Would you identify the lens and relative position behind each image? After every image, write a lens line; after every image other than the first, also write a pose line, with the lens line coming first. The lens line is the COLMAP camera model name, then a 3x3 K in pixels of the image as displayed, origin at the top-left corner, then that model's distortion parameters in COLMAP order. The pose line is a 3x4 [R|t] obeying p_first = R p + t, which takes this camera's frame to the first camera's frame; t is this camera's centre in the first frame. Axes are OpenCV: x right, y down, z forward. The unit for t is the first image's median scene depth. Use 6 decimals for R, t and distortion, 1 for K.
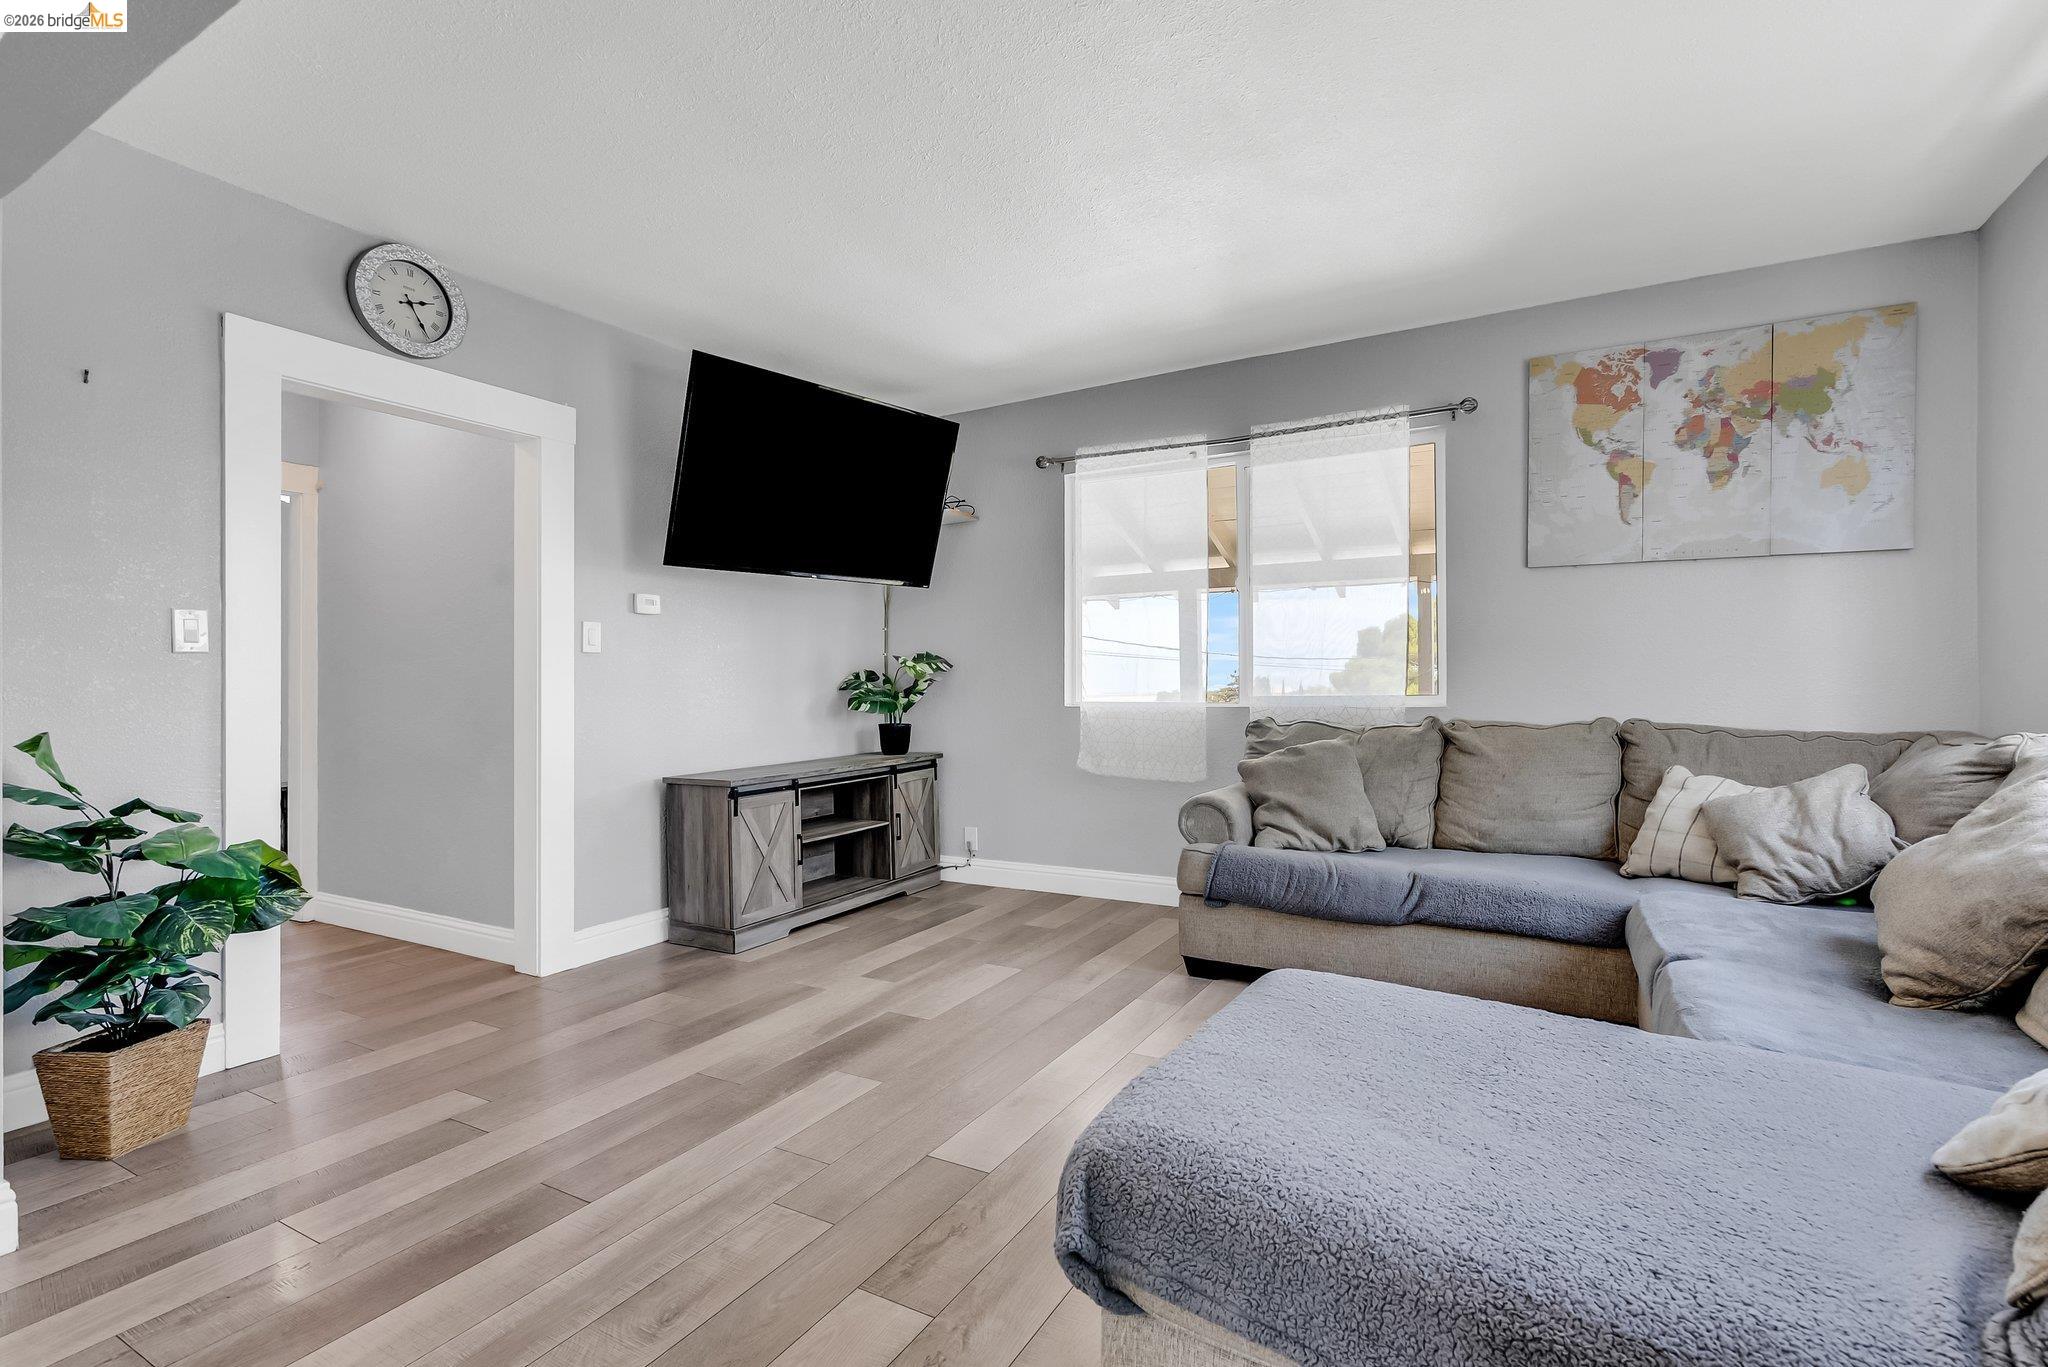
lens RADIAL K [[941.7, 0, 1020.8], [0, 941.7, 683.8], [0, 0, 1]] dist [-0.007003, 0.001041]
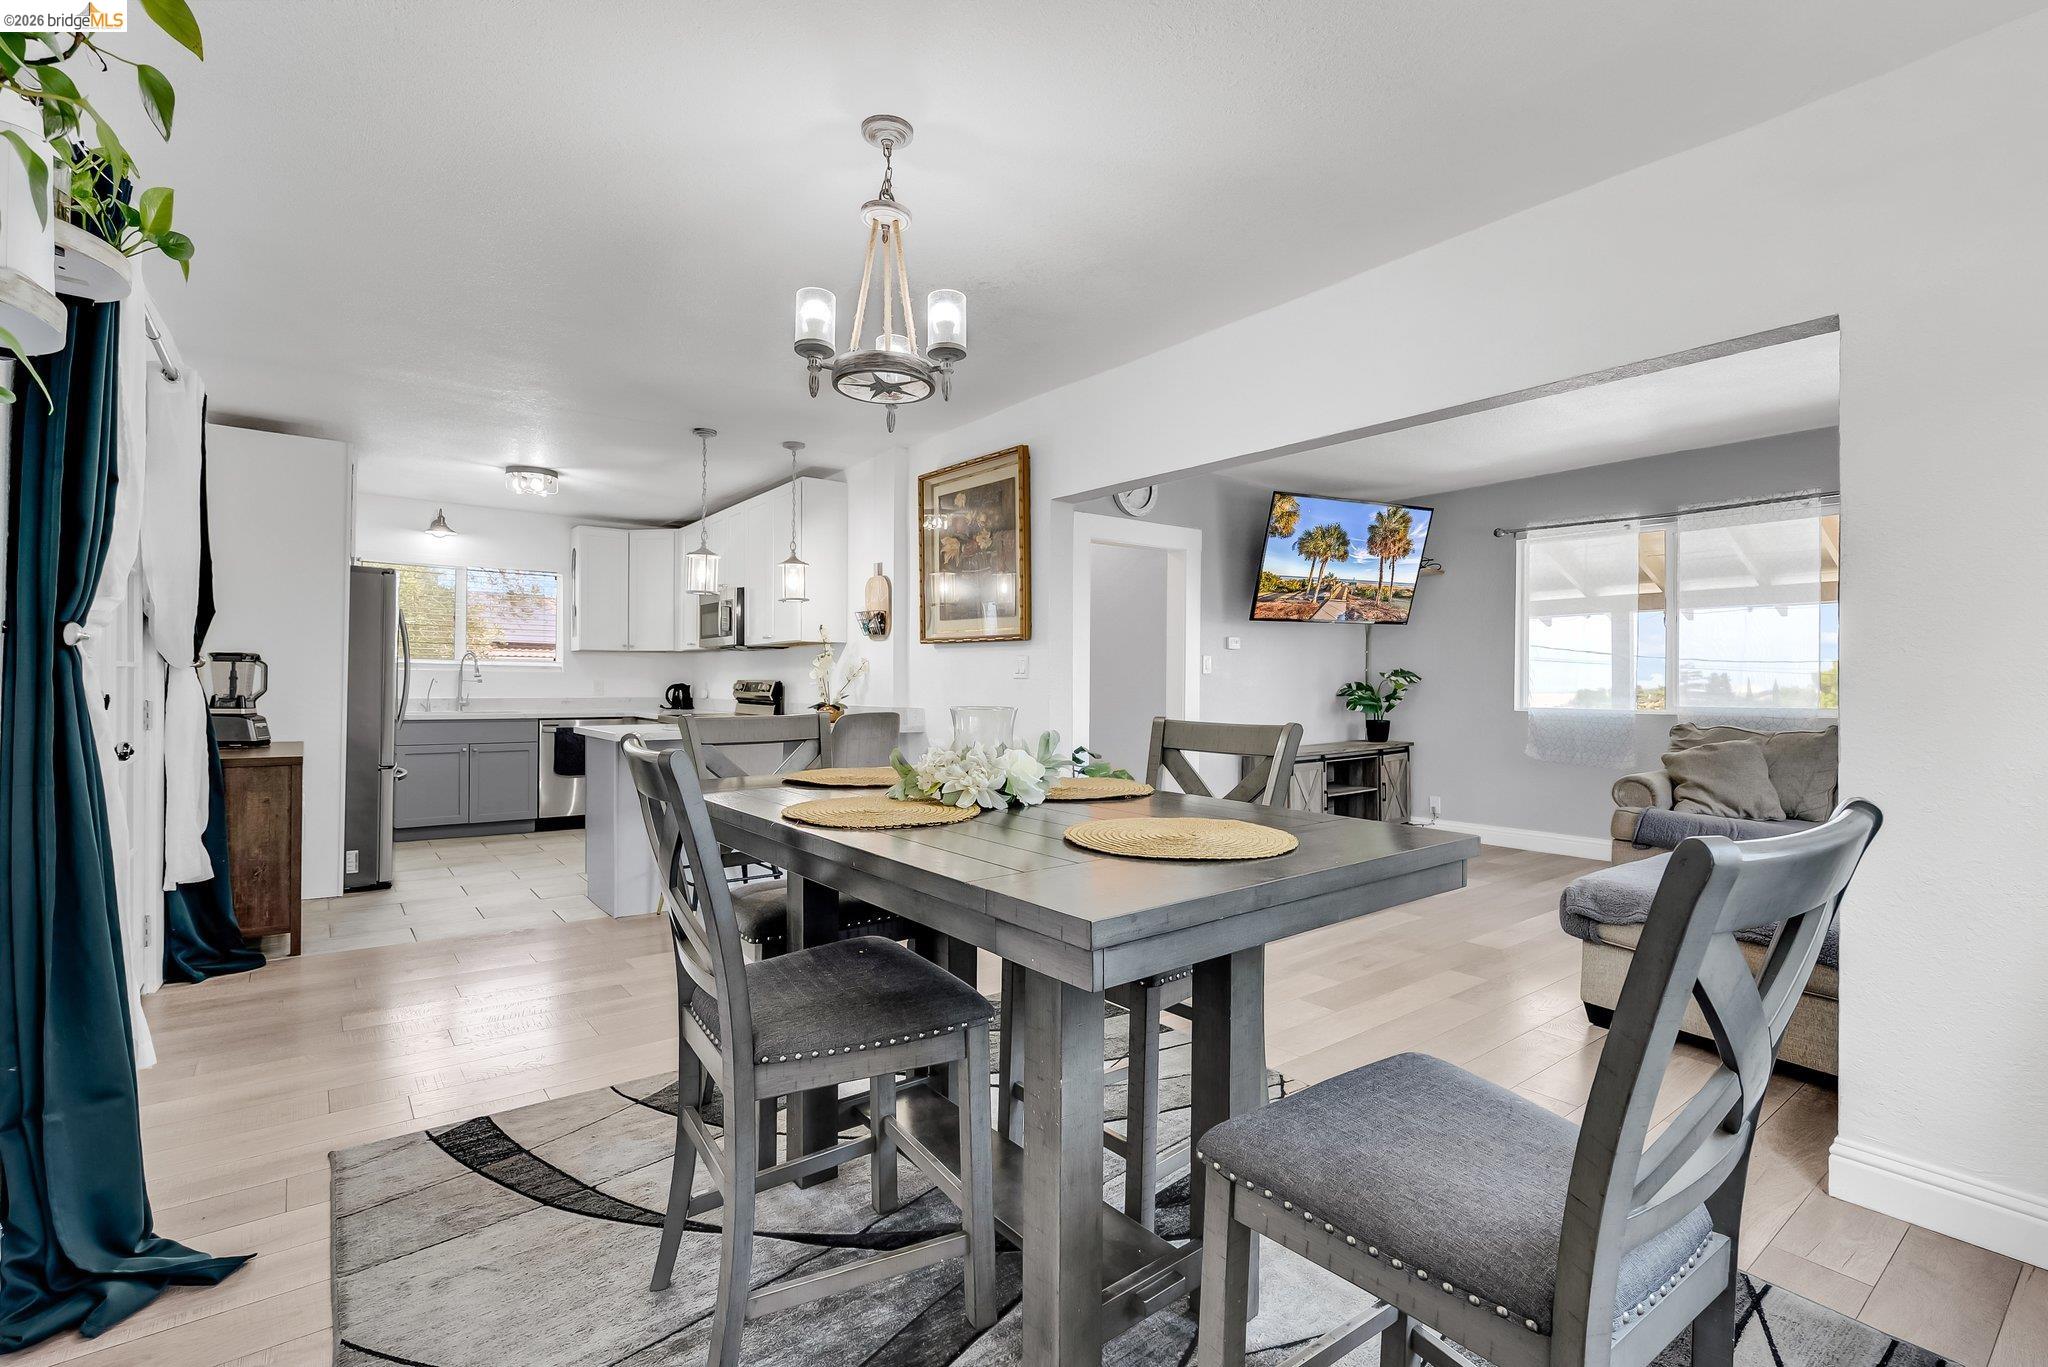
lens RADIAL K [[931.7, 0, 1035.8], [0, 931.7, 683.9], [0, 0, 1]] dist [0.008930, 0.000357]
pose [[0.927479, 0.009929, -0.373744, -0.121555], [-0.006762, 0.999929, 0.009785, -0.030610], [0.373814, -0.006548, 0.927480, -0.679298]]
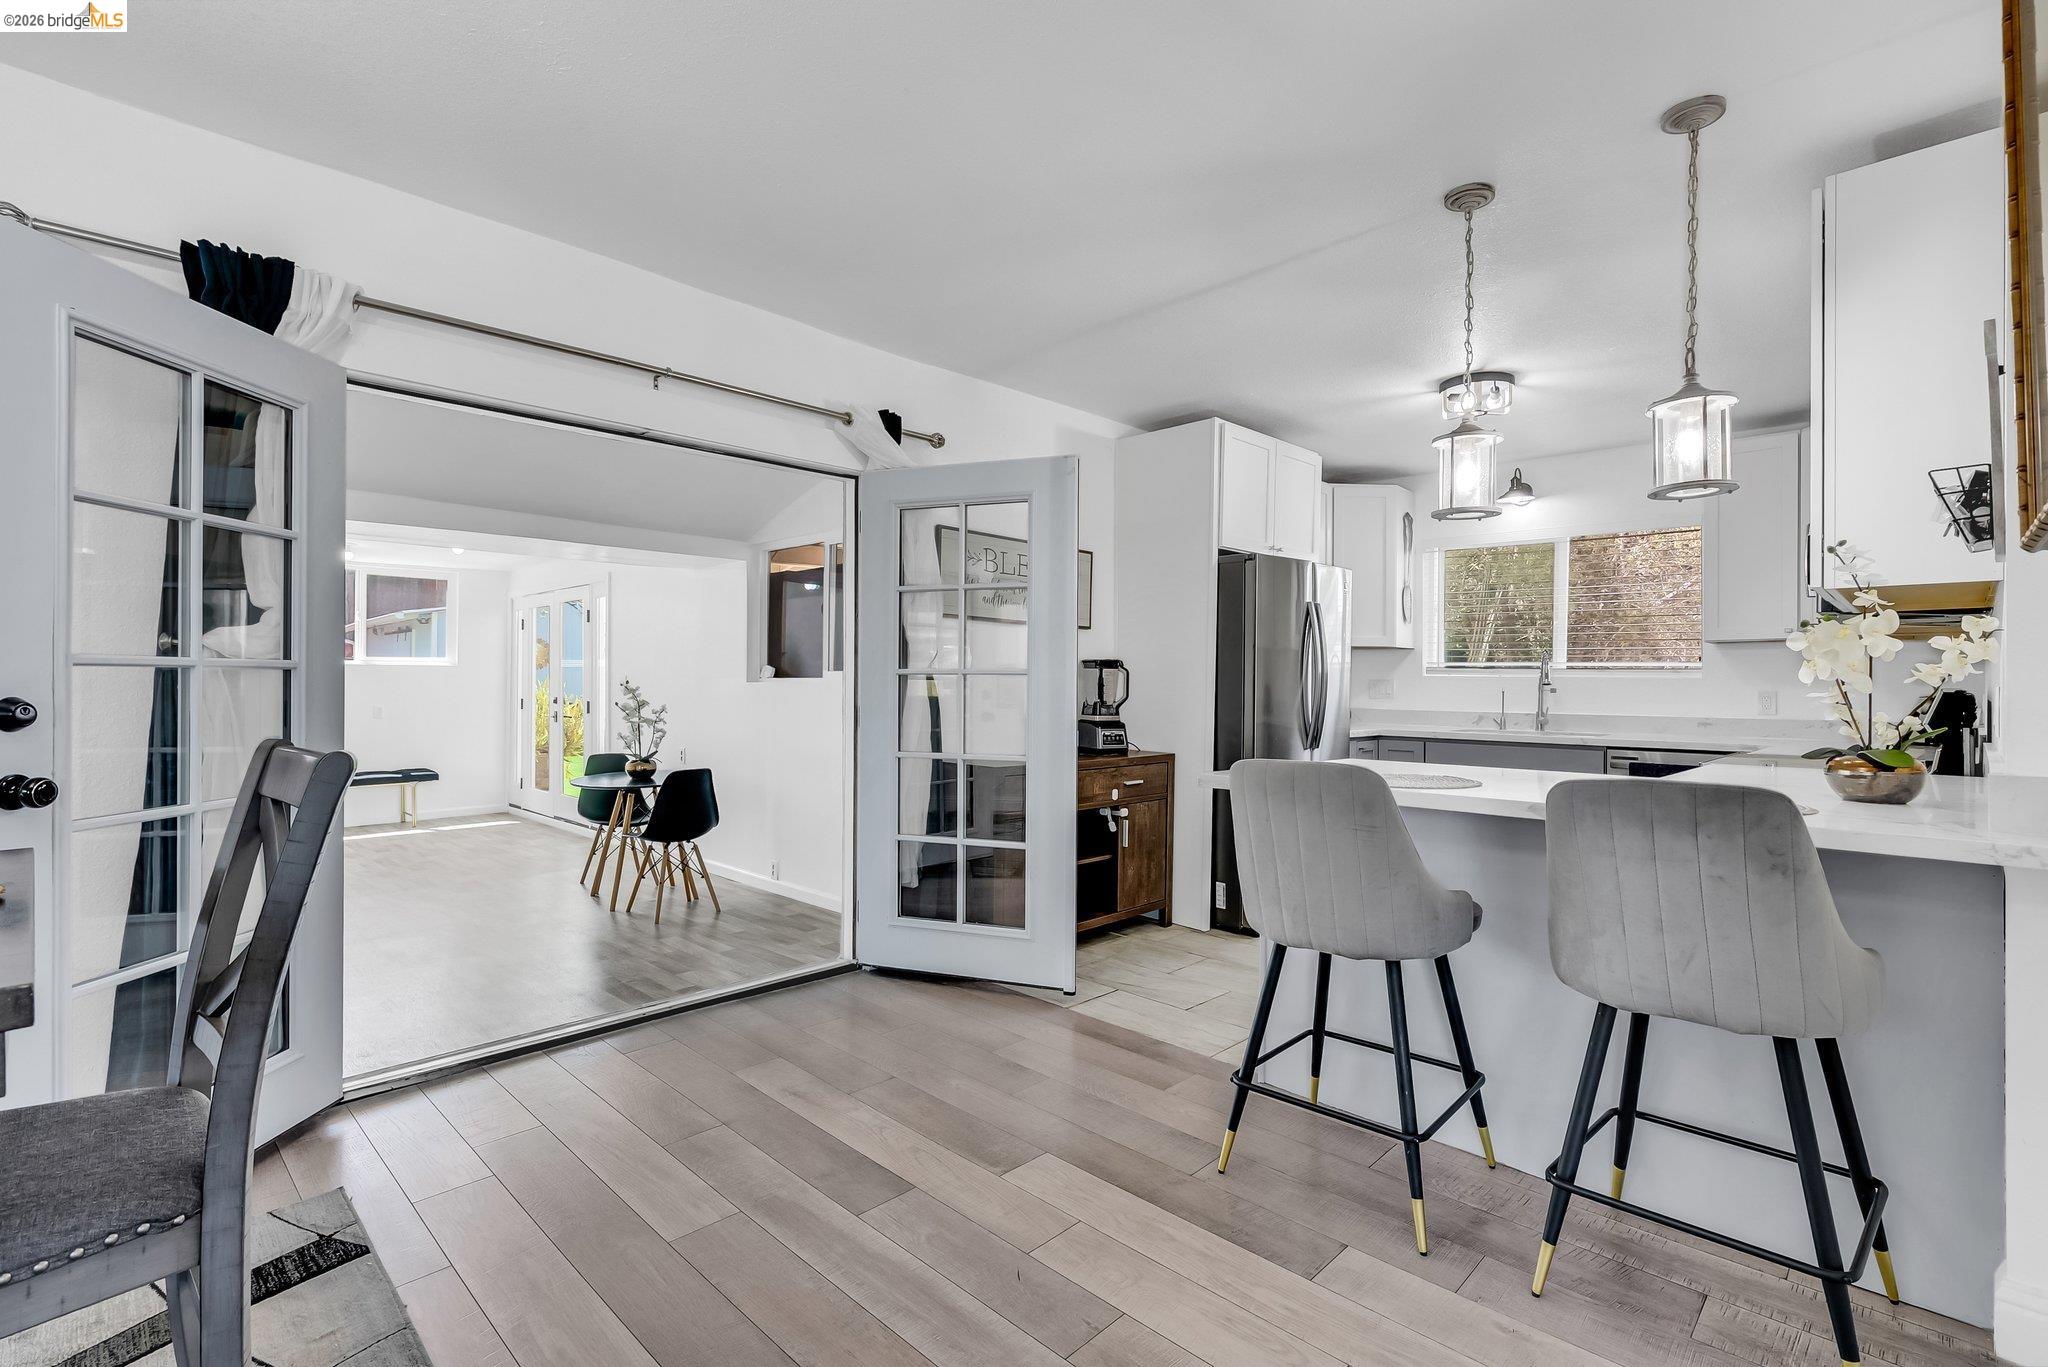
lens RADIAL K [[941.7, 0, 1020.8], [0, 941.7, 683.8], [0, 0, 1]] dist [-0.007003, 0.001041]
pose [[-0.249102, 0.002277, -0.968475, -0.341706], [0.000742, 0.999997, 0.002161, -0.023128], [0.968477, -0.000180, -0.249103, 0.299440]]
